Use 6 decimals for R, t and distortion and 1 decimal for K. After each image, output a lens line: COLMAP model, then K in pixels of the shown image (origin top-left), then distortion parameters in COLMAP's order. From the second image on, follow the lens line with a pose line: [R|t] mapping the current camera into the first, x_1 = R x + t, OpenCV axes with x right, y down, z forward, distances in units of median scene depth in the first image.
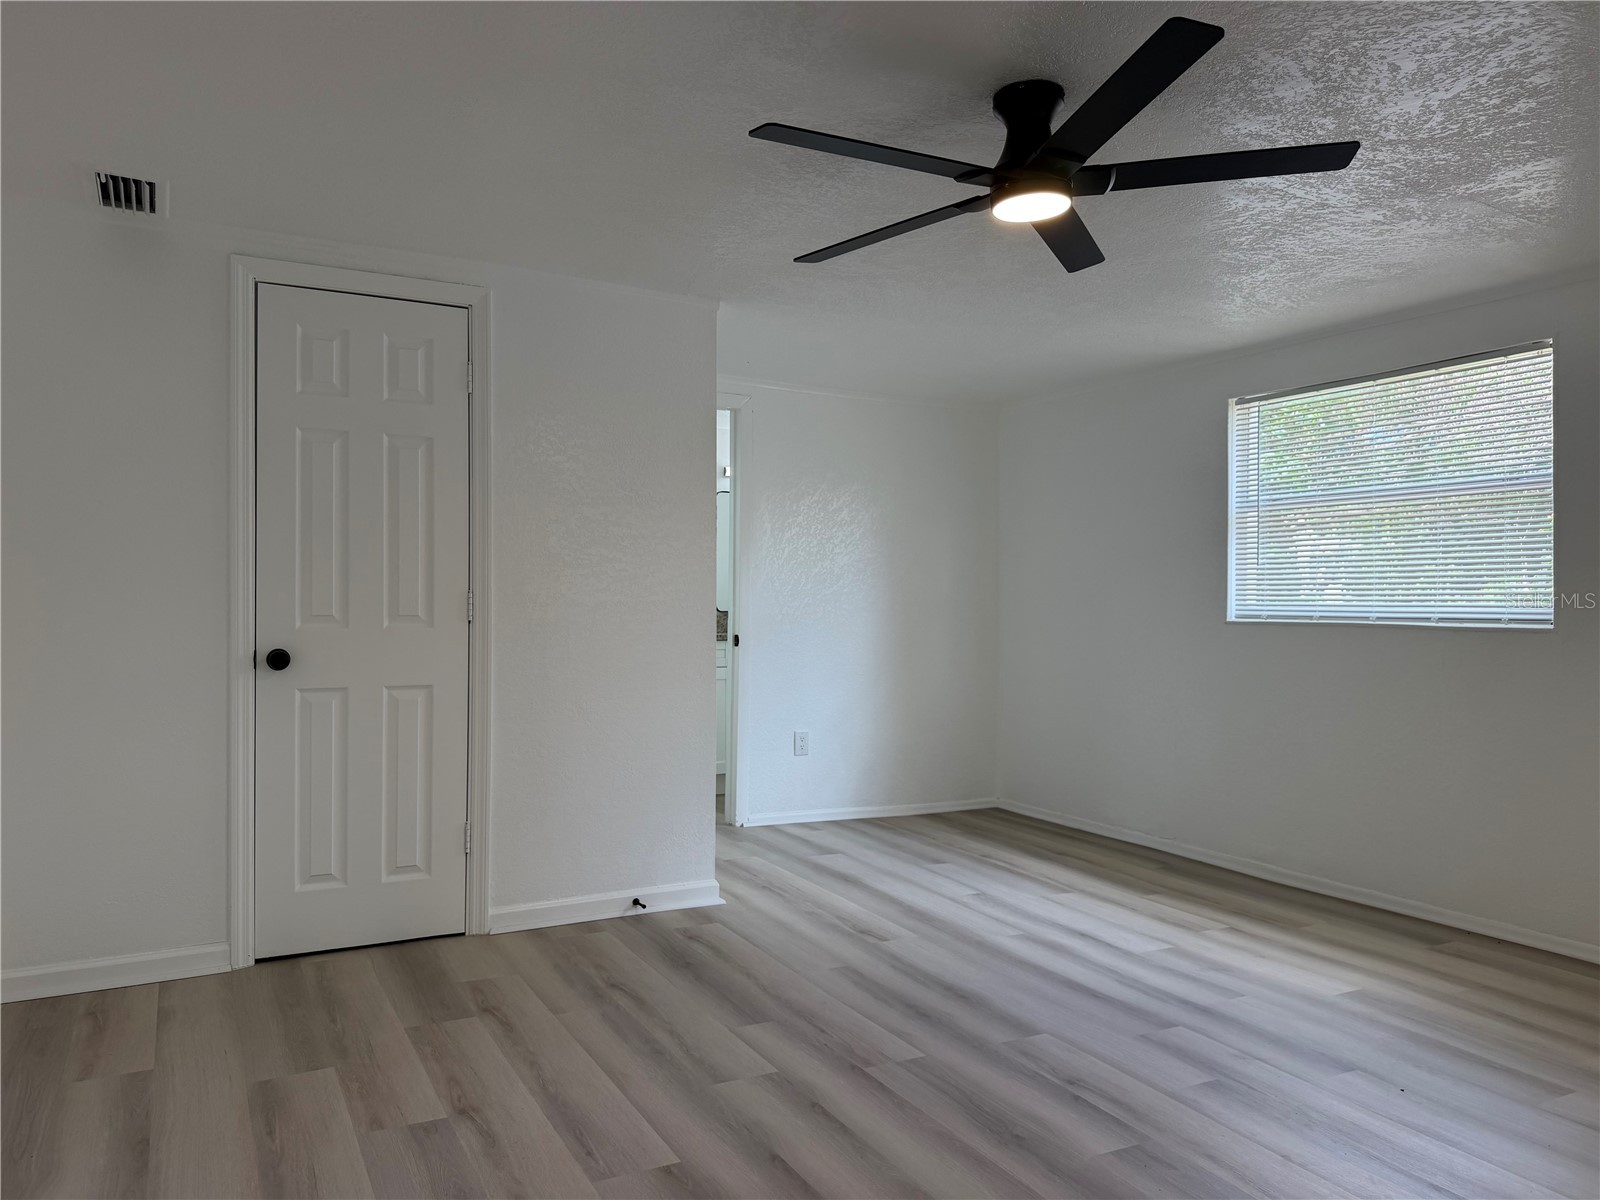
lens RADIAL K [[1120.0, 0, 792.2], [0, 1120.0, 597.2], [0, 0, 1]] dist [0.068134, -0.106036]
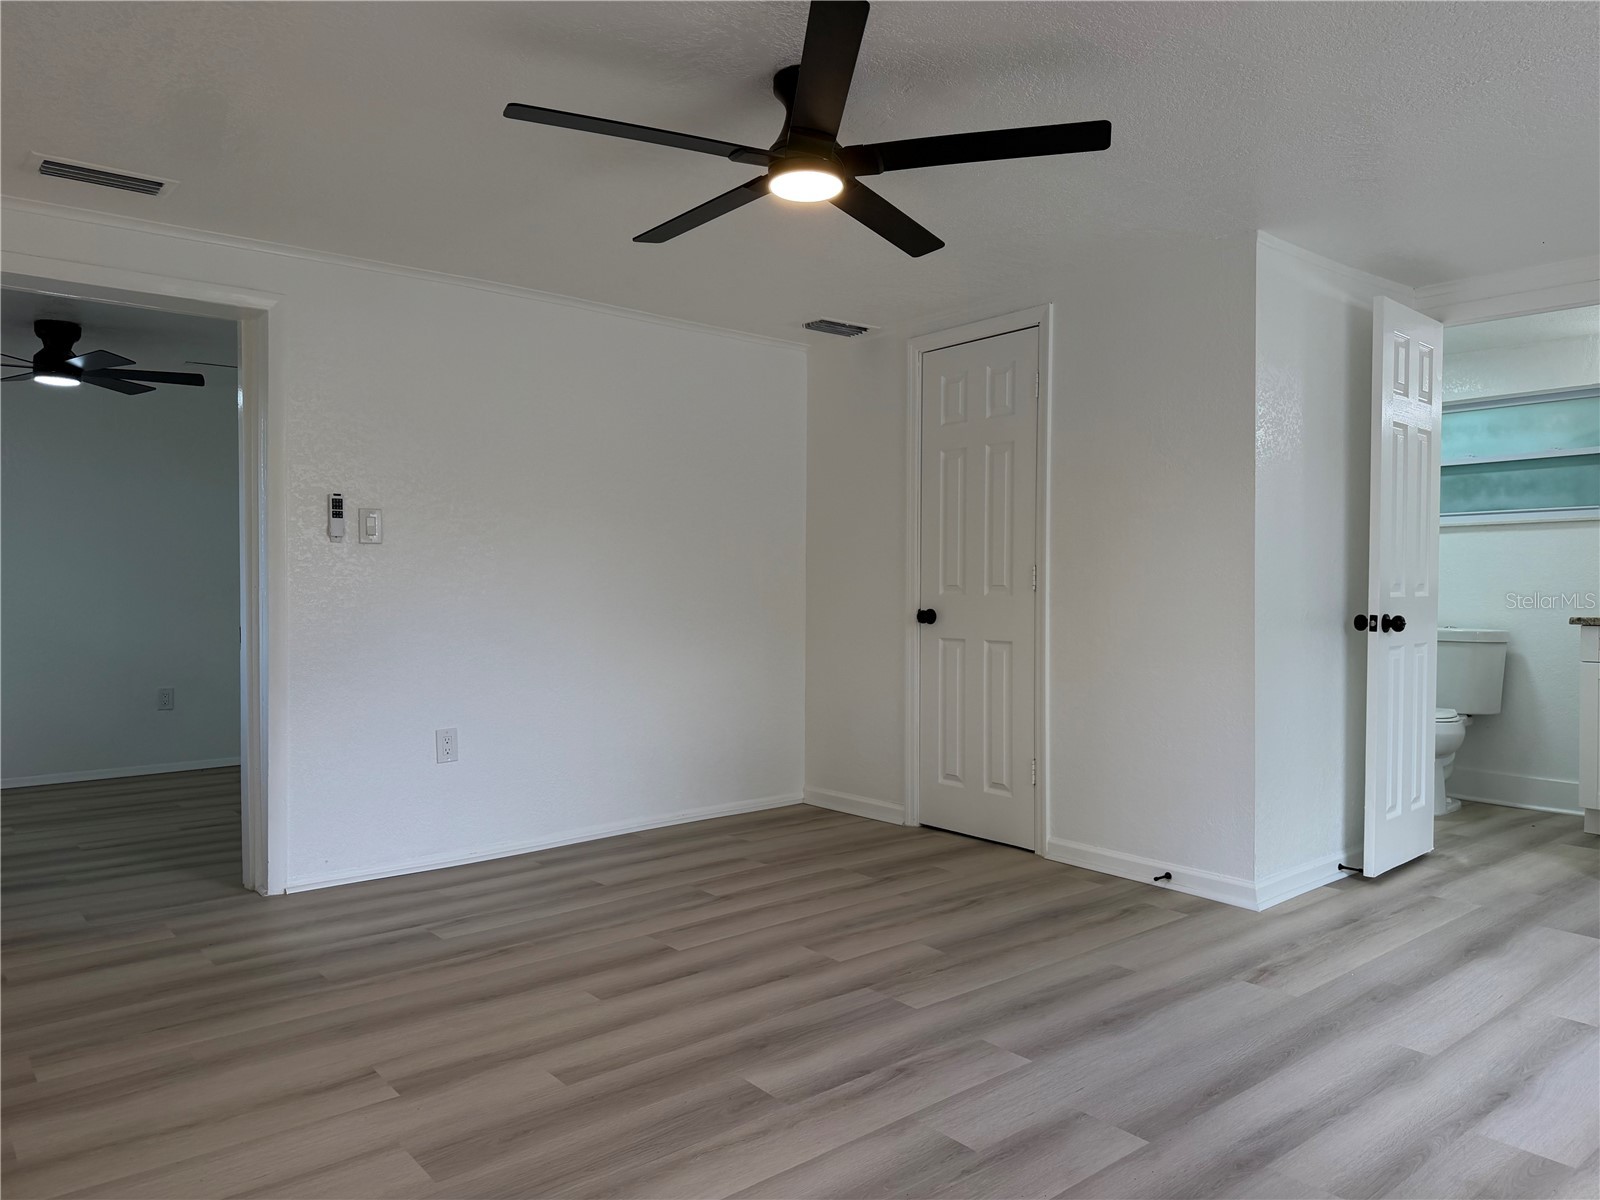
lens RADIAL K [[1097.0, 0, 802.3], [0, 1097.0, 593.1], [0, 0, 1]] dist [0.155020, -0.241435]
pose [[0.222354, 0.005328, -0.974951, 0.937348], [0.001632, 0.999982, 0.005837, 0.019313], [0.974965, -0.002889, 0.222341, 0.585038]]
